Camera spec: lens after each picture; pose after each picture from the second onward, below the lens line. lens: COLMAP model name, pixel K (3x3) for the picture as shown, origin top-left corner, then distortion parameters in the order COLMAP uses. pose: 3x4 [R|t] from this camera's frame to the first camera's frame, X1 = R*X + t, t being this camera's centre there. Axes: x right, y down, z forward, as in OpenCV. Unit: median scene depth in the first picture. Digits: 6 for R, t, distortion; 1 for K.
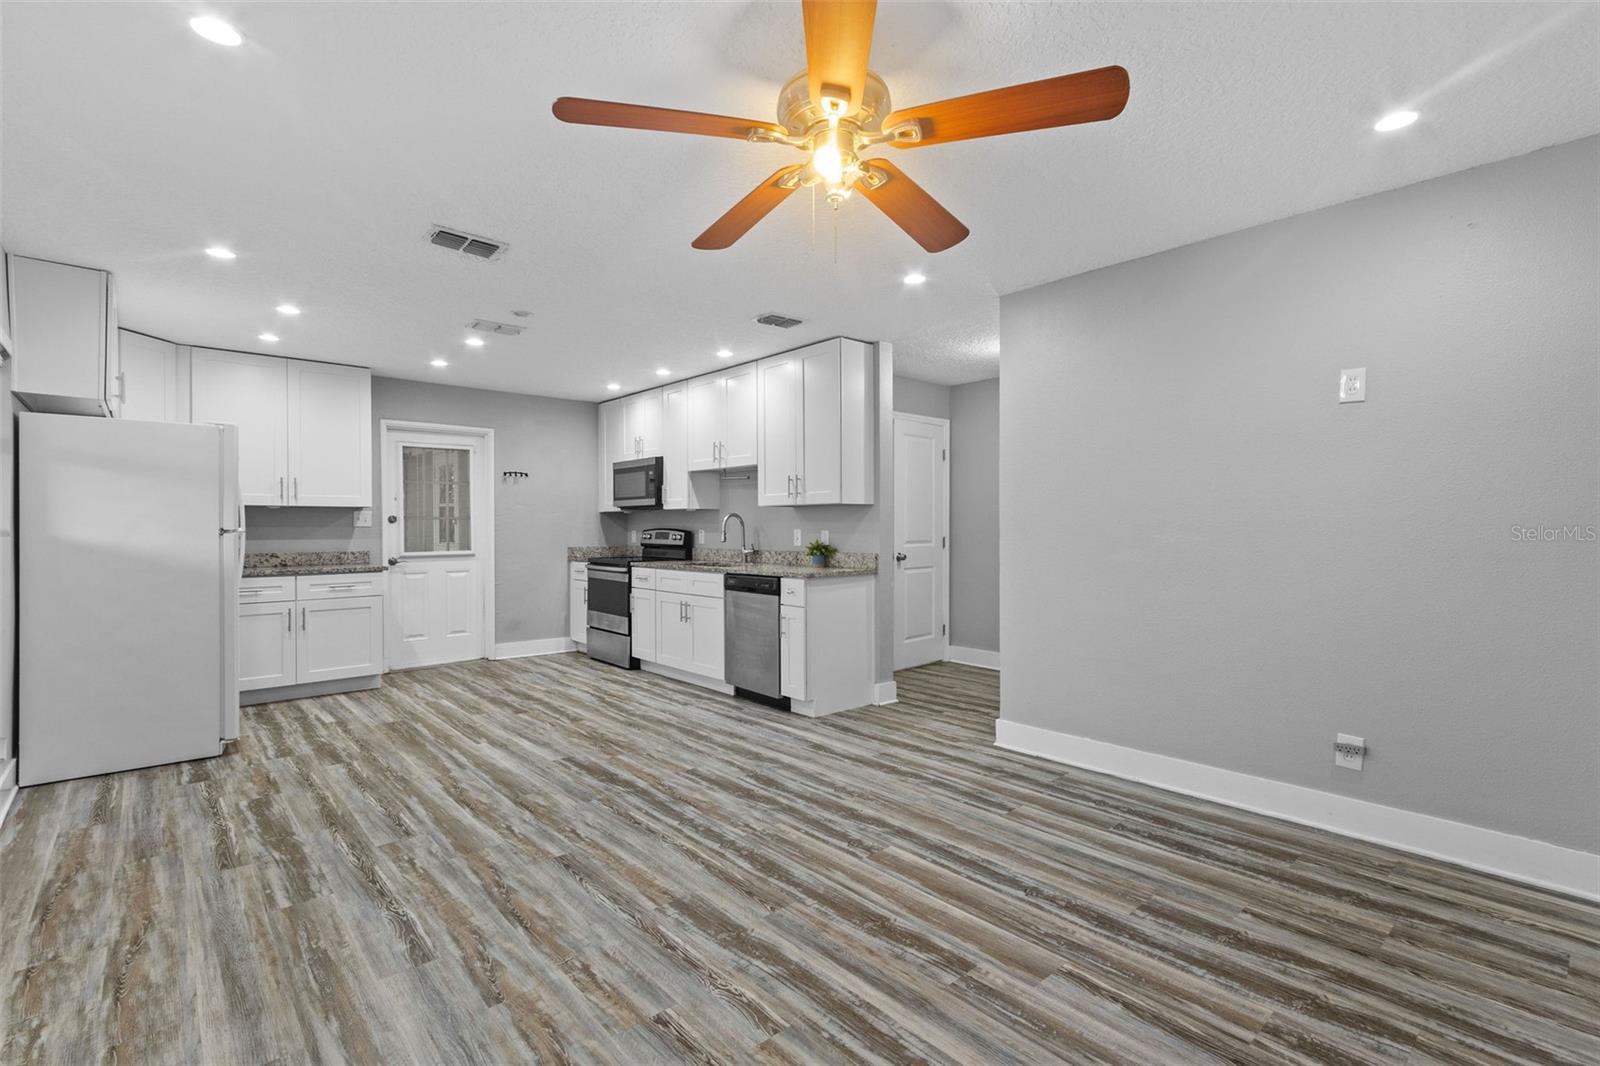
lens RADIAL K [[729.0, 0, 794.4], [0, 729.0, 534.1], [0, 0, 1]] dist [0.012570, -0.002566]
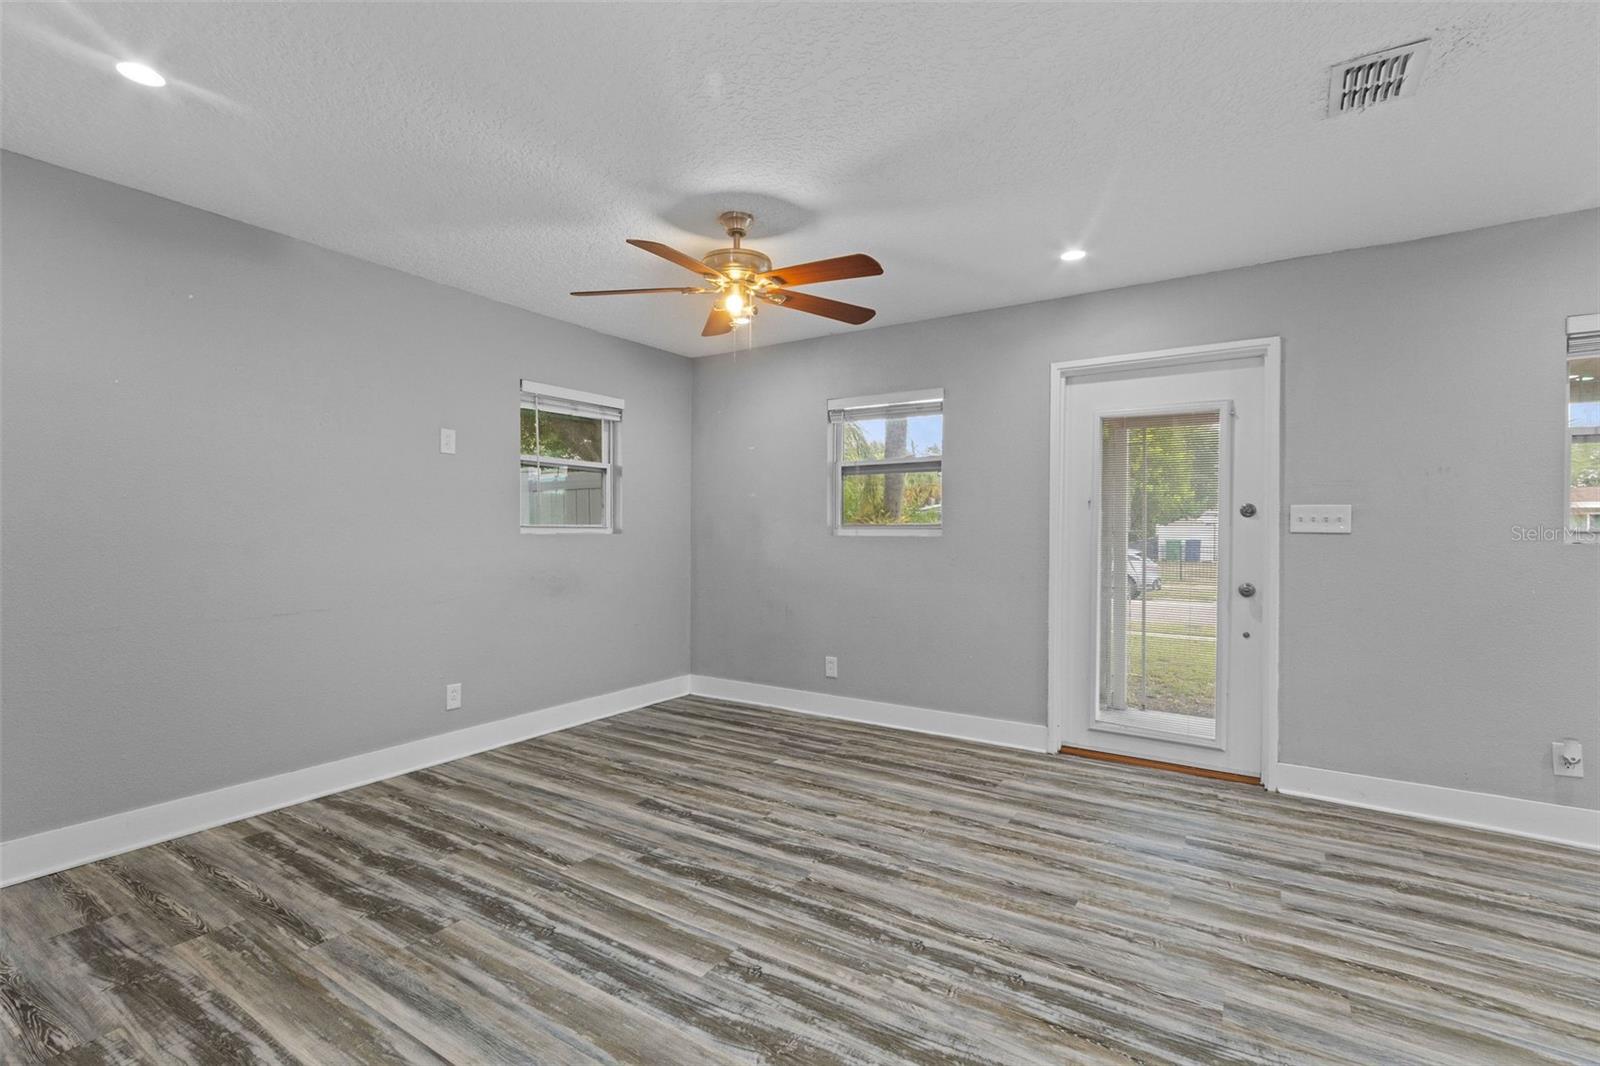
lens RADIAL K [[729.0, 0, 784.3], [0, 729.0, 533.5], [0, 0, 1]] dist [0.012570, -0.002566]
pose [[-0.967436, -0.001912, -0.253108, 0.168299], [-0.005230, 0.999909, 0.012436, -0.010119], [0.253061, 0.013355, -0.967358, 1.216028]]
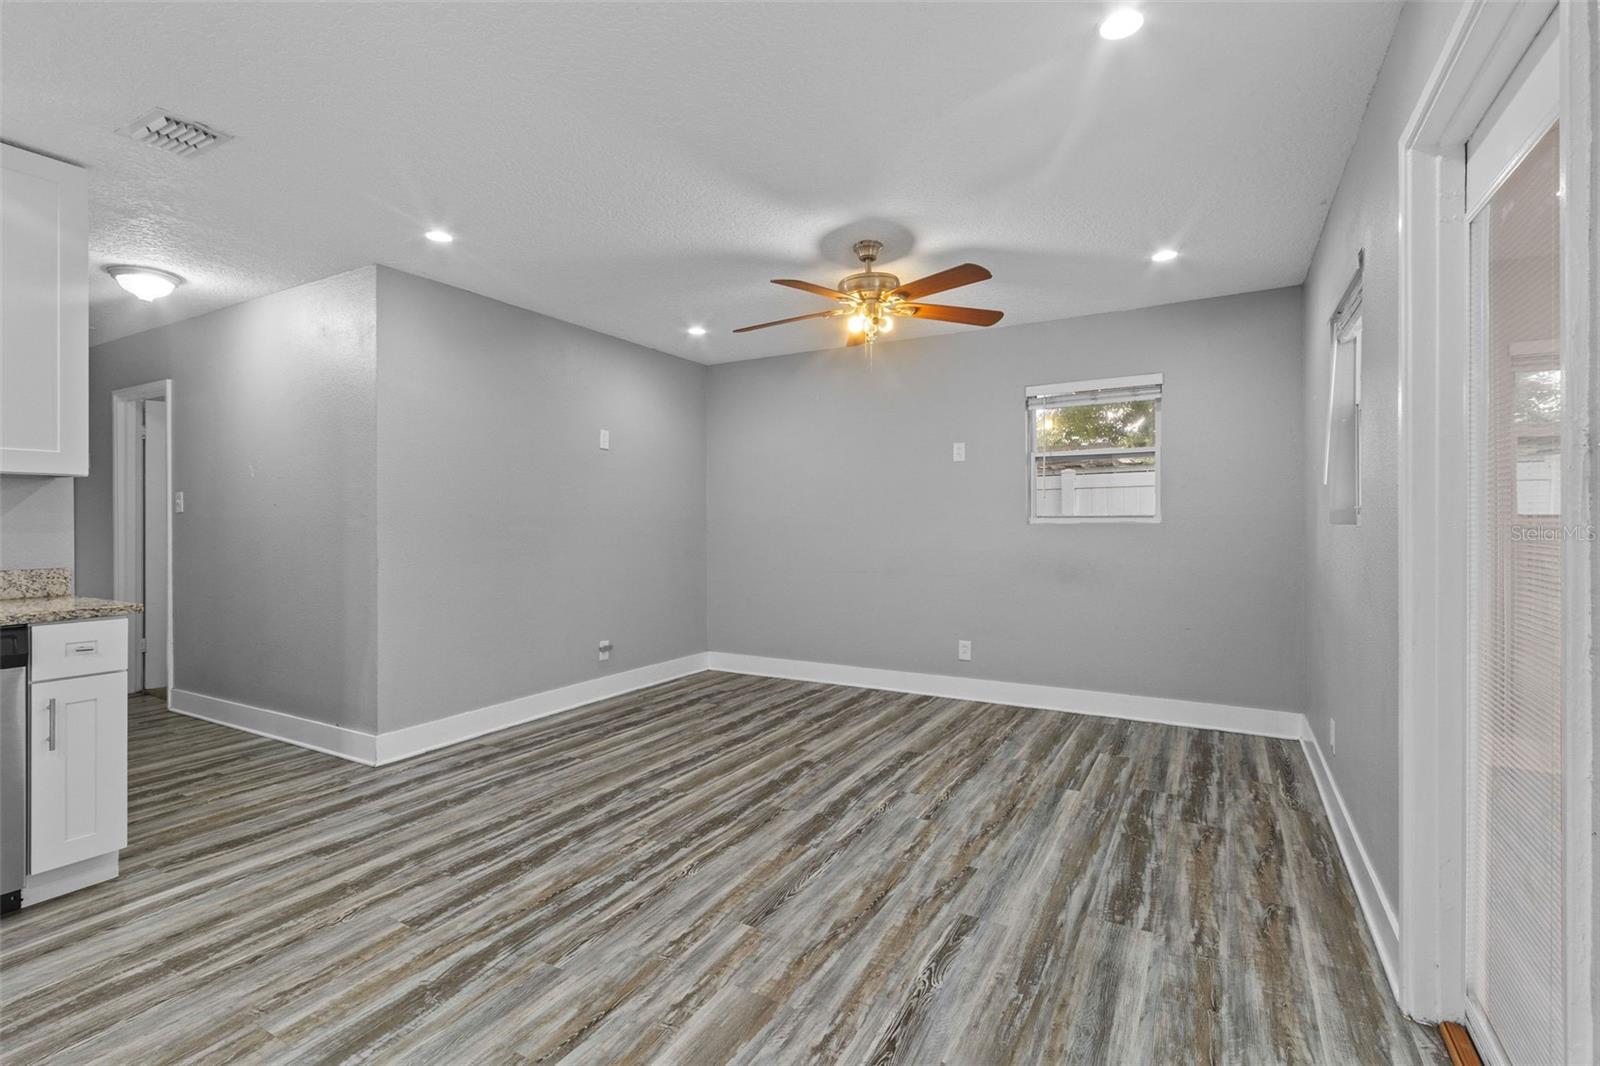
lens RADIAL K [[729.0, 0, 789.3], [0, 729.0, 527.9], [0, 0, 1]] dist [0.012570, -0.002566]
pose [[-0.314993, -0.003367, 0.949088, -0.757905], [0.012297, 0.999895, 0.007628, -0.001511], [-0.949014, 0.014074, -0.314919, 0.832905]]
